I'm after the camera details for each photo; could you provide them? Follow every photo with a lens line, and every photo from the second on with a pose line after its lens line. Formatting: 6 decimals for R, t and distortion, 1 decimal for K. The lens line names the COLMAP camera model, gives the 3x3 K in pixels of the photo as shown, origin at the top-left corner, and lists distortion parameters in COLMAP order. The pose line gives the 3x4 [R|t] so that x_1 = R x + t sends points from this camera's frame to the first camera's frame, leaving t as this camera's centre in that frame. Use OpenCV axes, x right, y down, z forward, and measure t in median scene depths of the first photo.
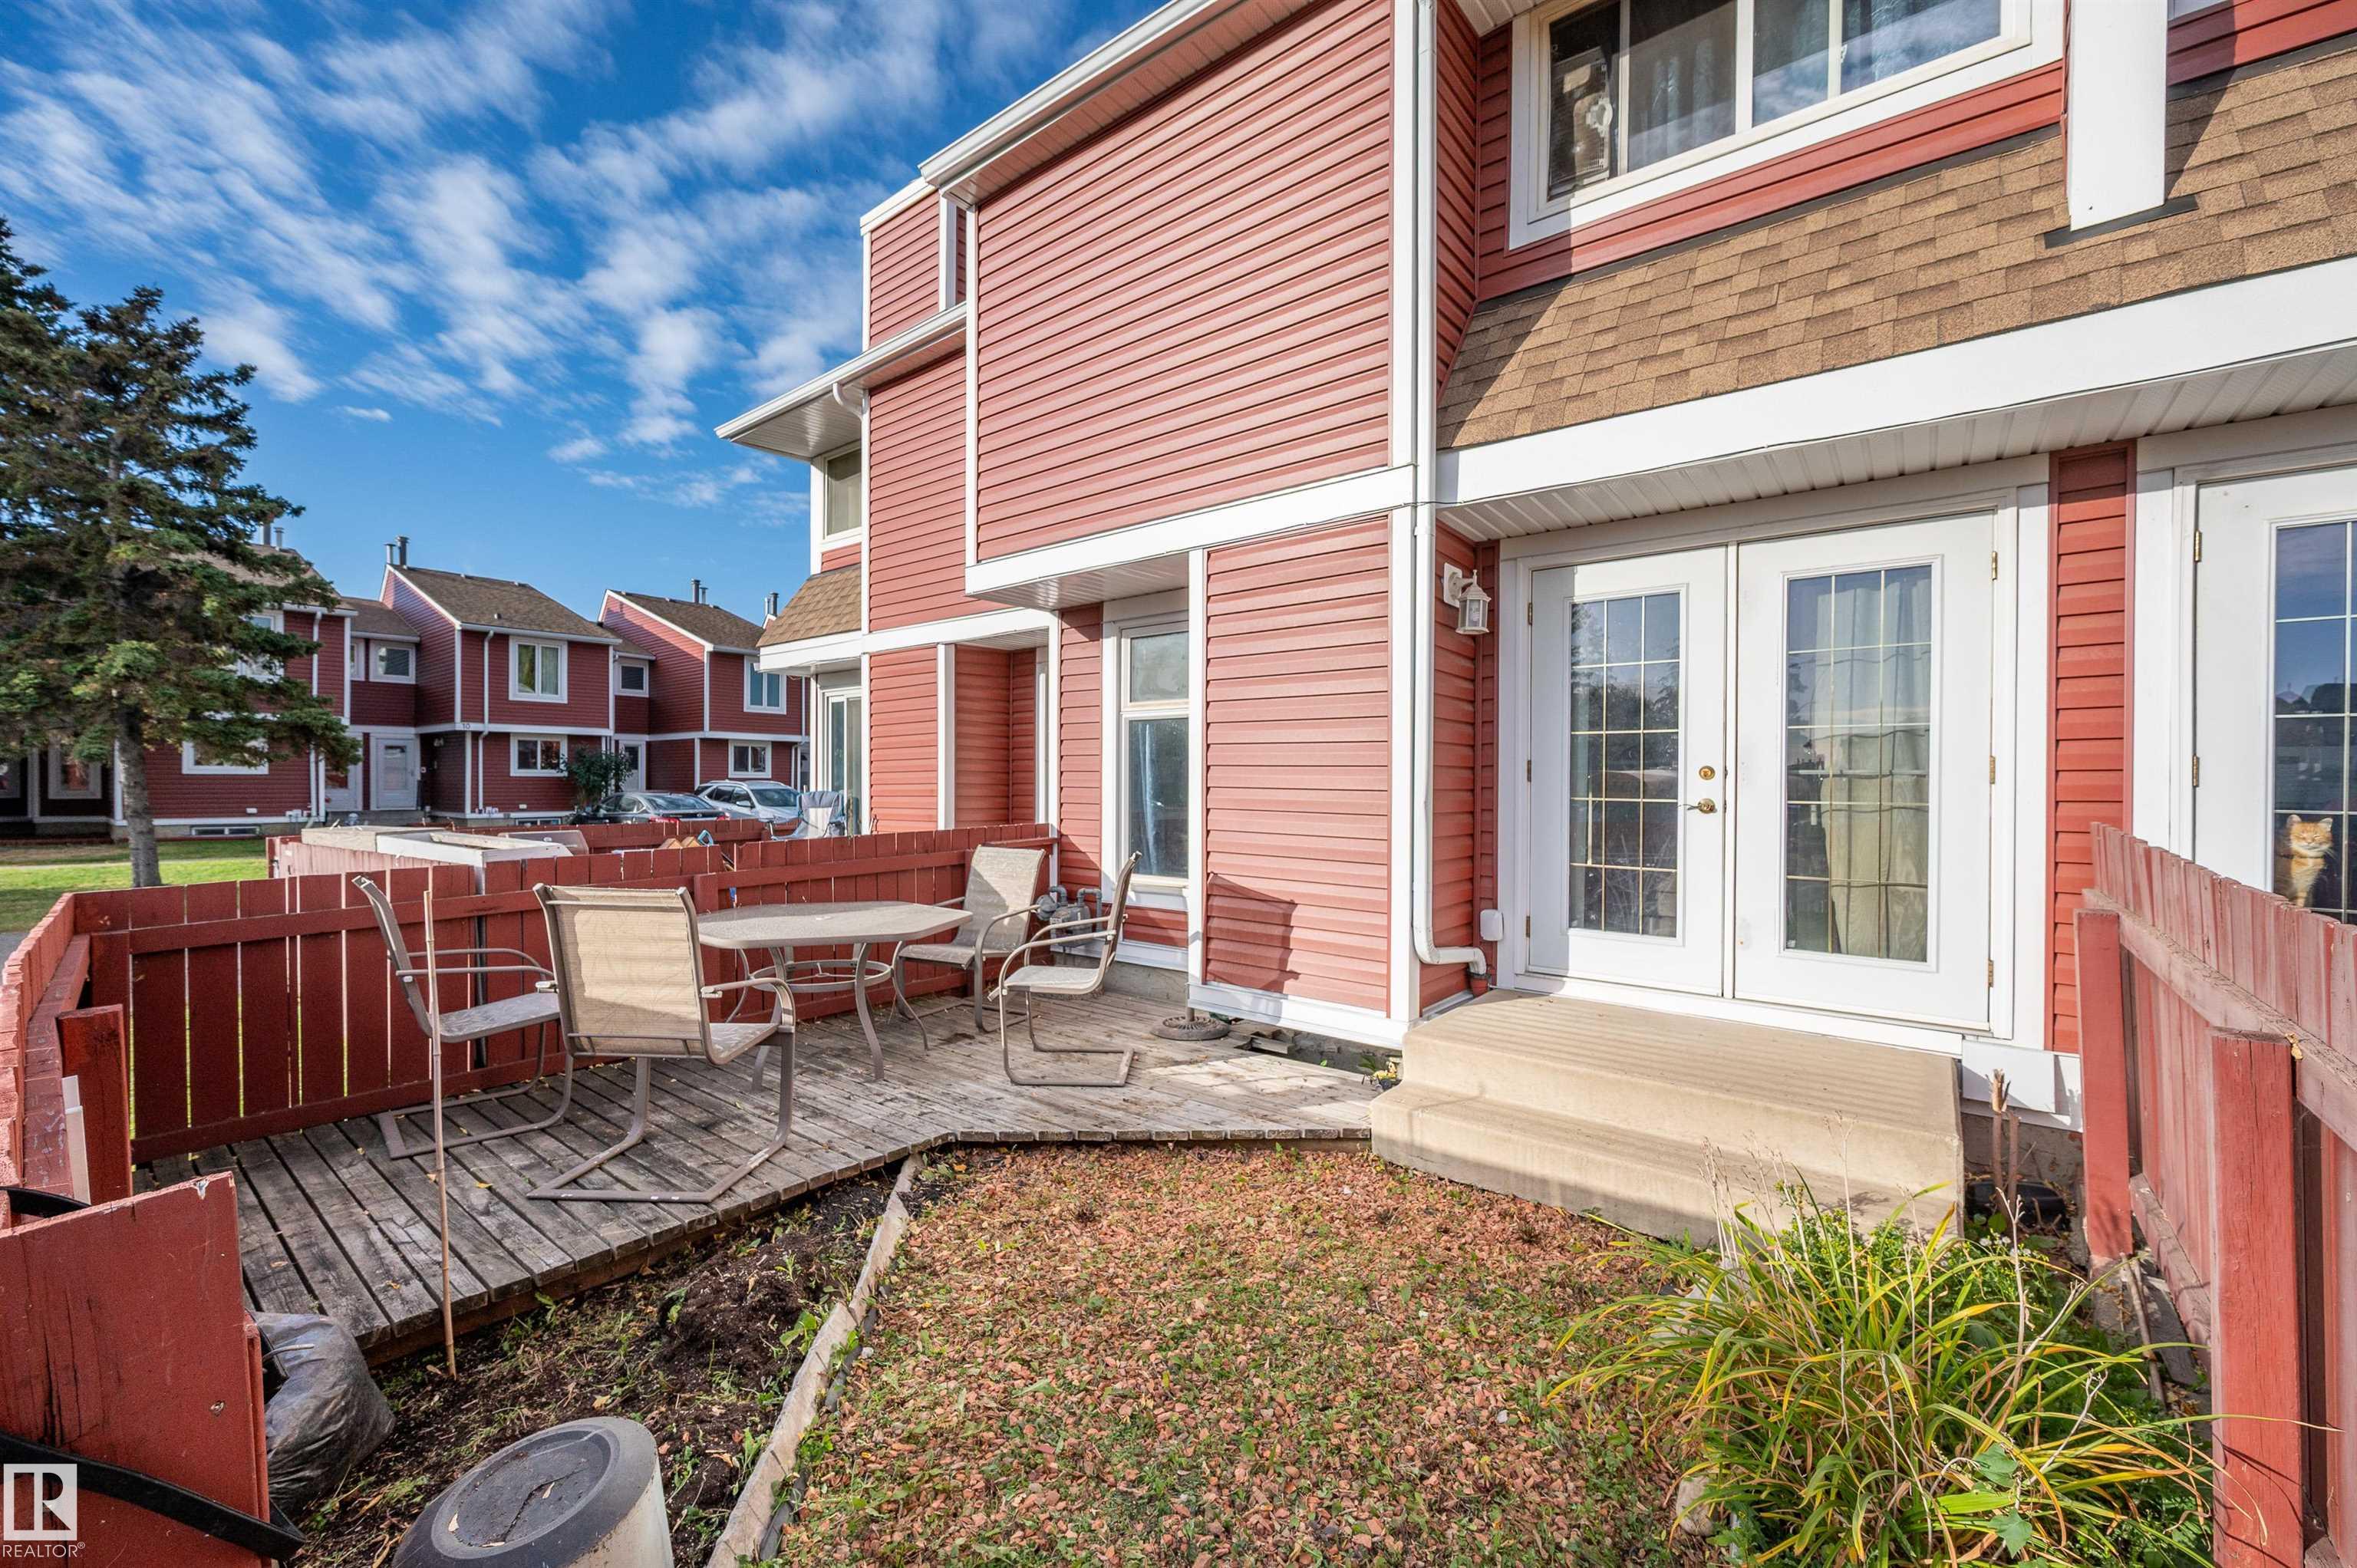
lens RADIAL K [[926.2, 0, 1190.9], [0, 926.2, 781.1], [0, 0, 1]] dist [0.000239, 0.000382]
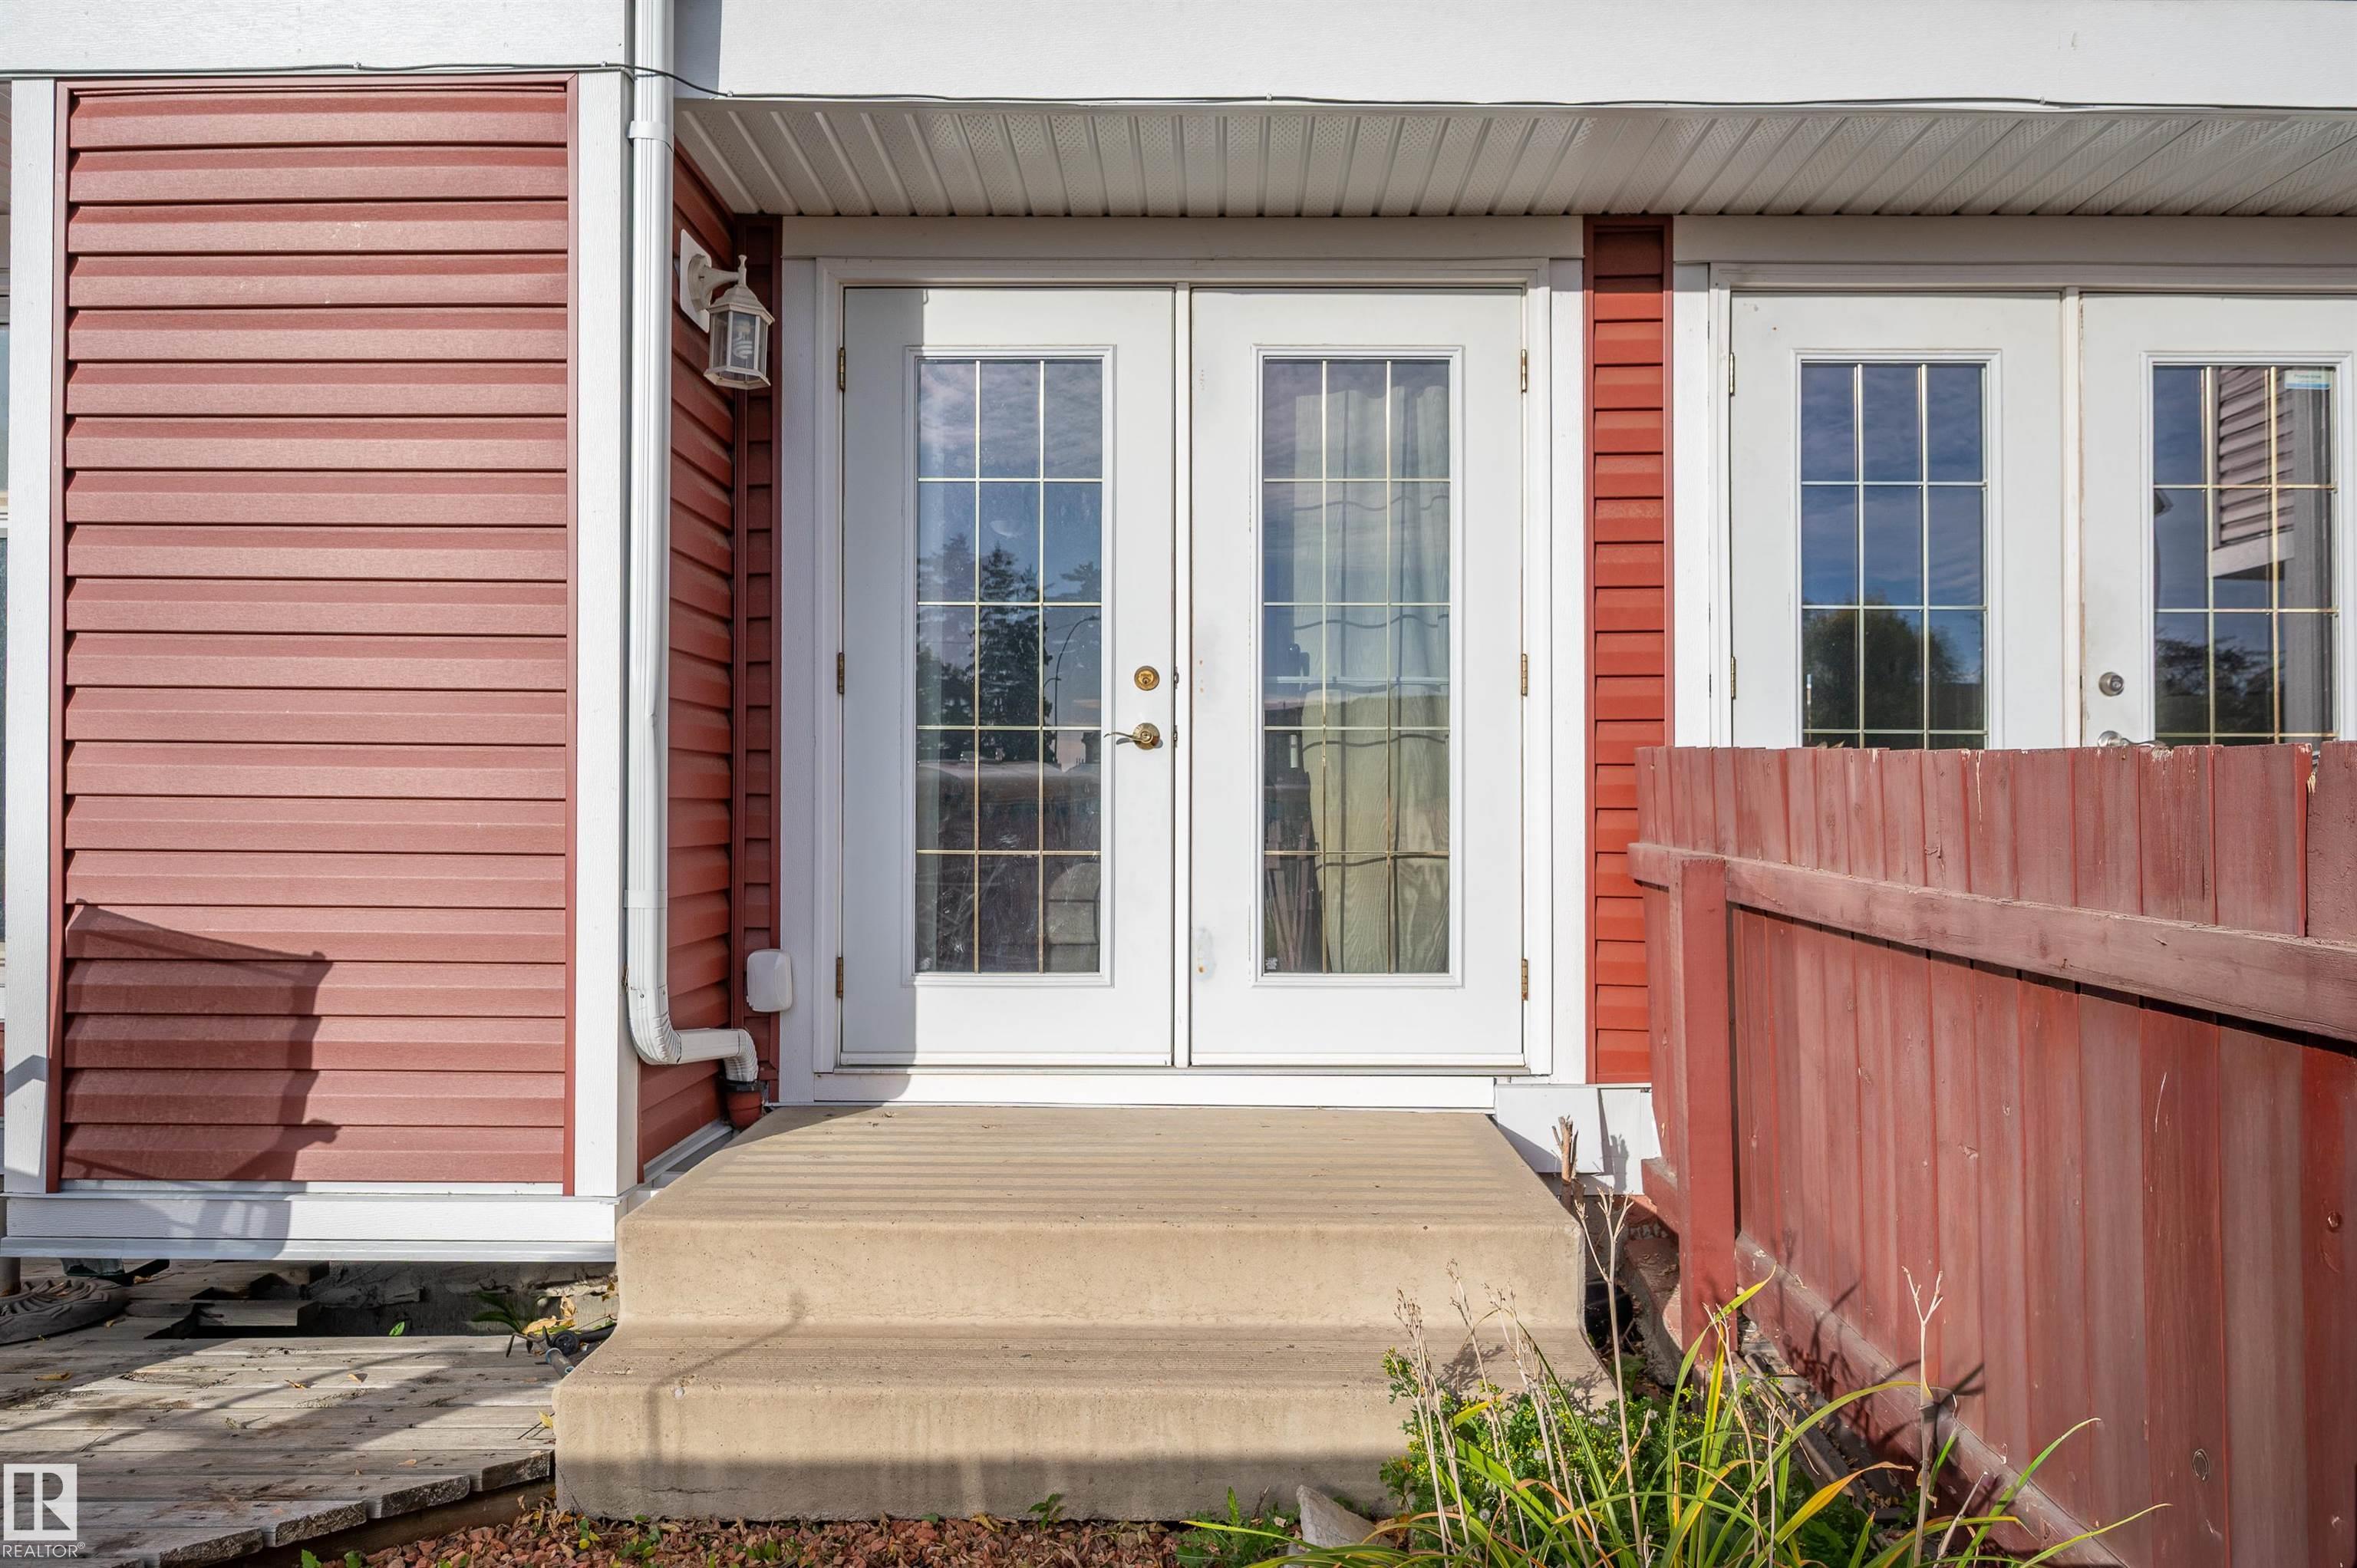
lens RADIAL K [[1564.7, 0, 1187.4], [0, 1564.7, 789.8], [0, 0, 1]] dist [-0.001180, 0.003499]
pose [[0.790628, 0.003271, 0.612288, -0.014488], [0.002883, 0.999955, -0.009066, 0.066015], [-0.612290, 0.008933, 0.790583, 0.212020]]
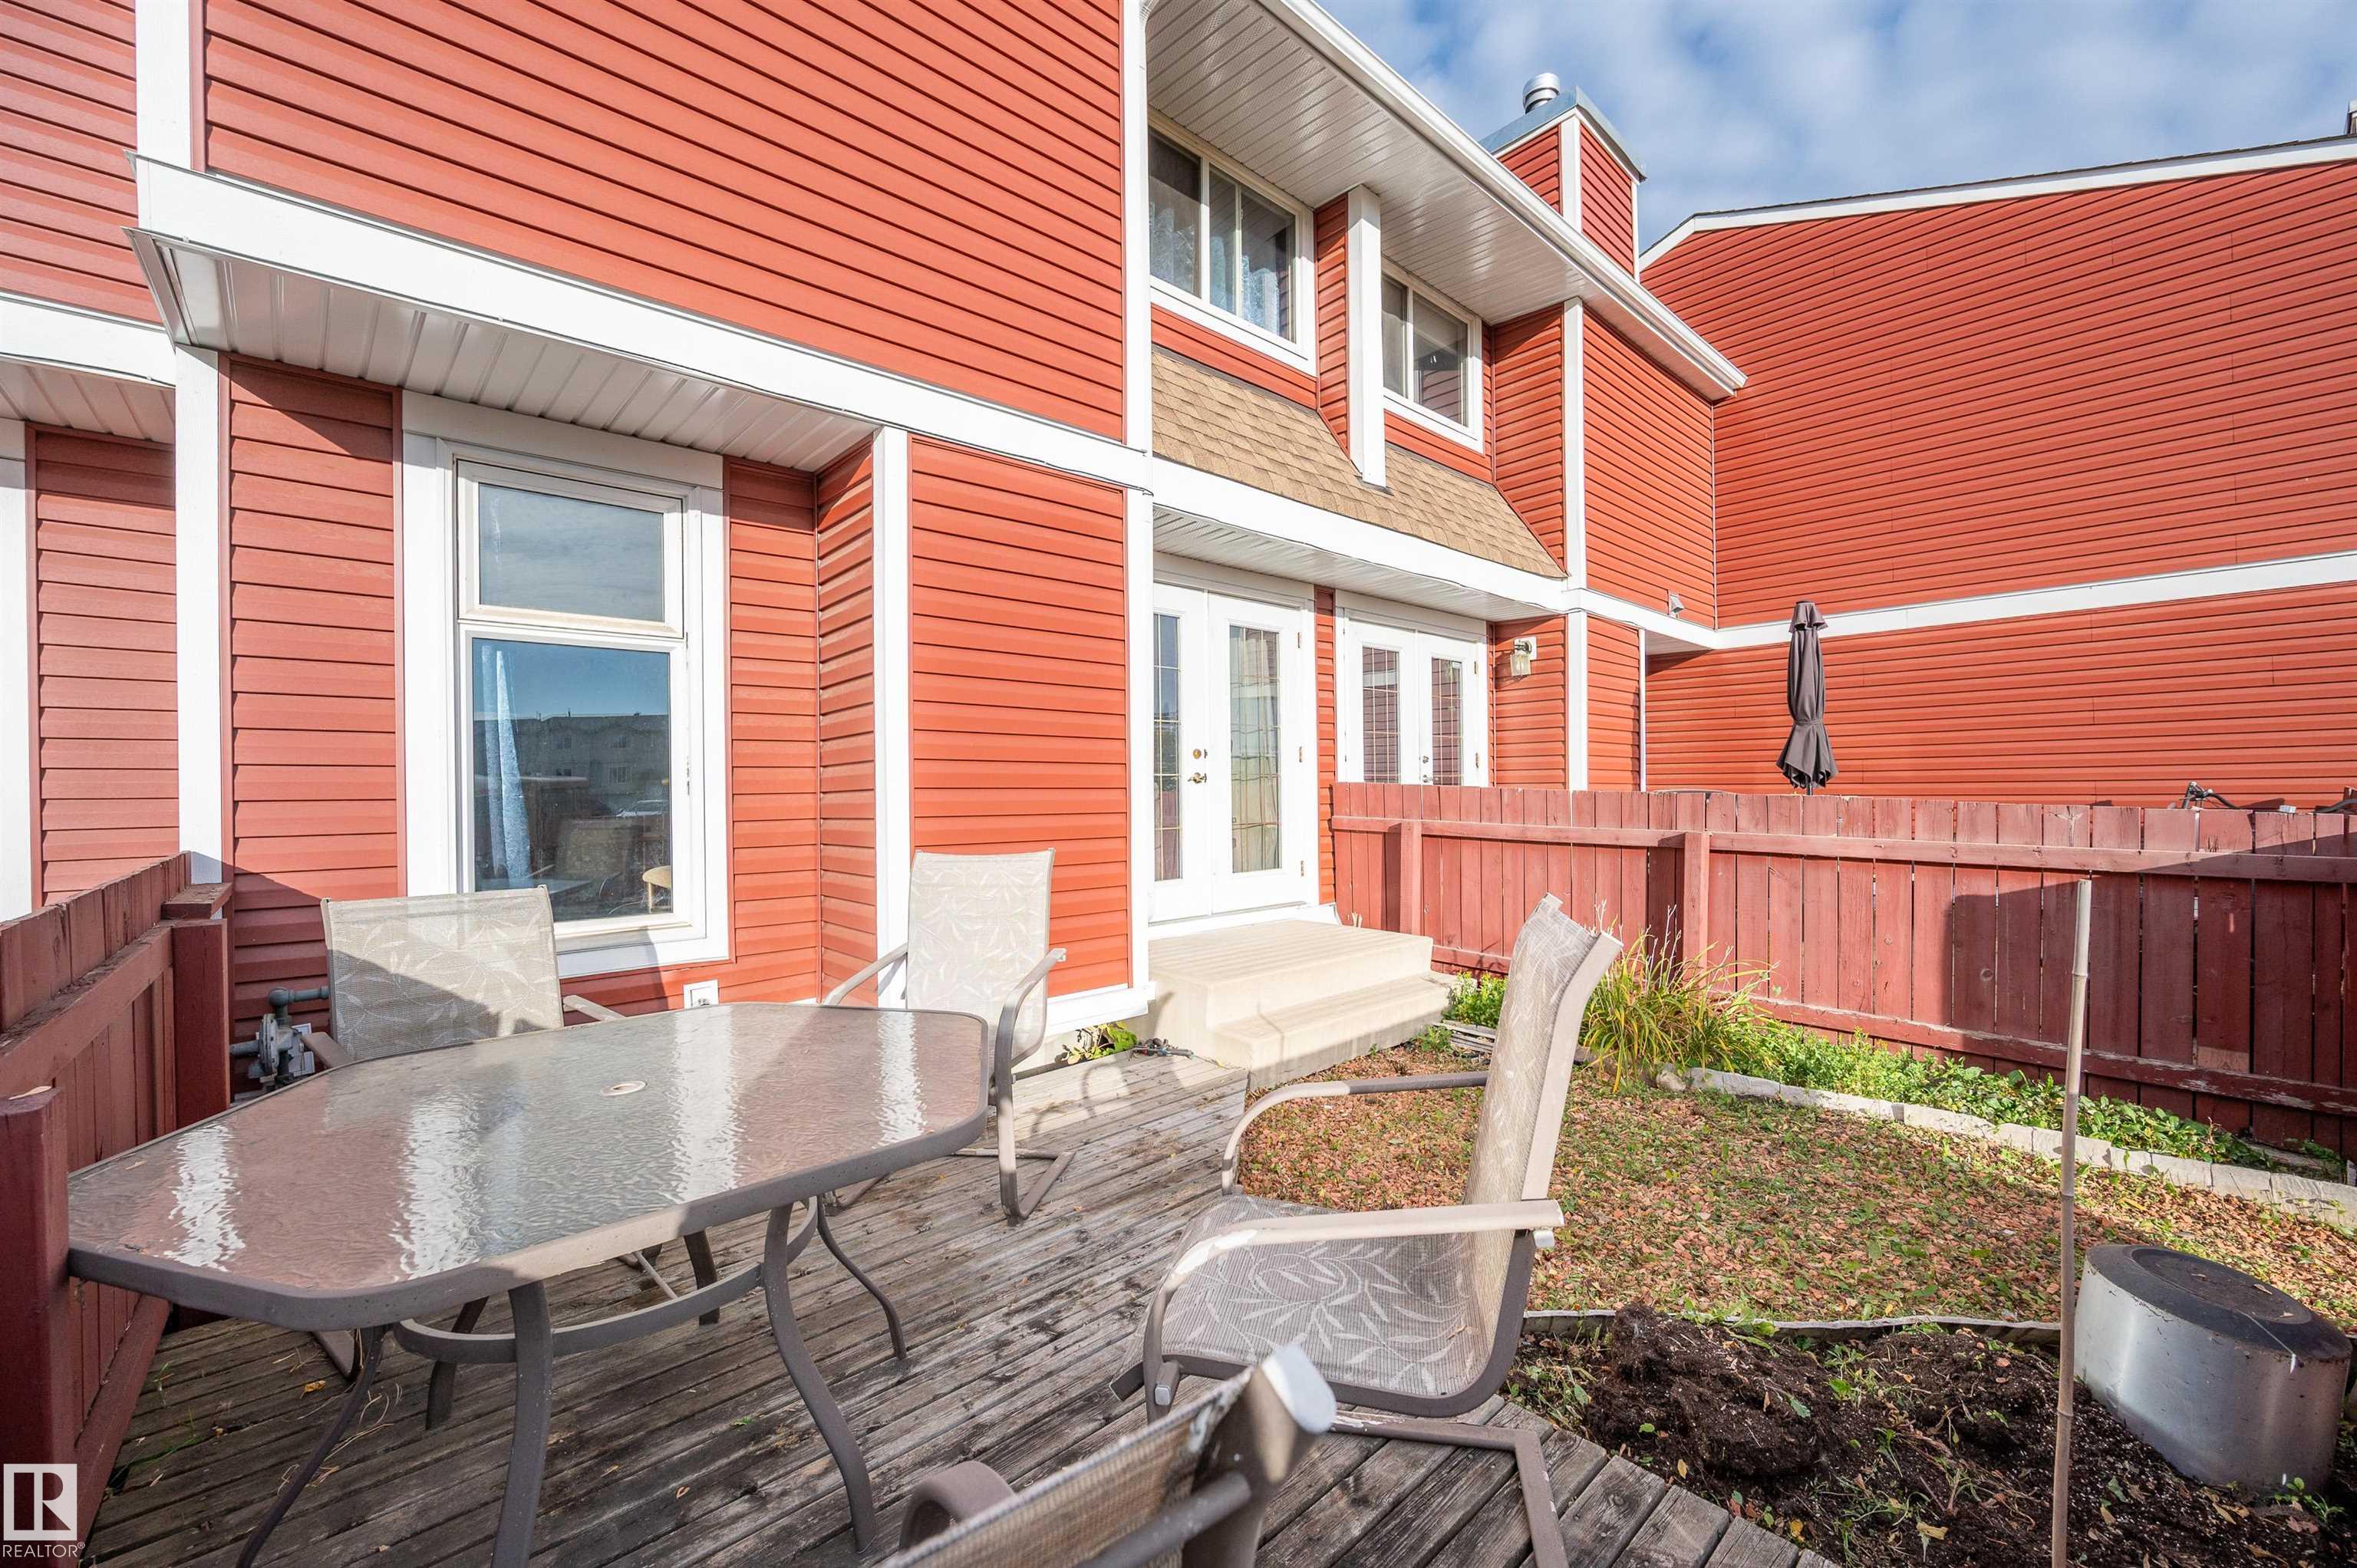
lens RADIAL K [[926.2, 0, 1190.9], [0, 926.2, 781.1], [0, 0, 1]] dist [0.000239, 0.000382]
pose [[0.160124, 0.000776, 0.987097, -0.768104], [0.014530, 0.999889, -0.003143, 0.034446], [-0.986990, 0.014845, 0.160095, 0.766397]]
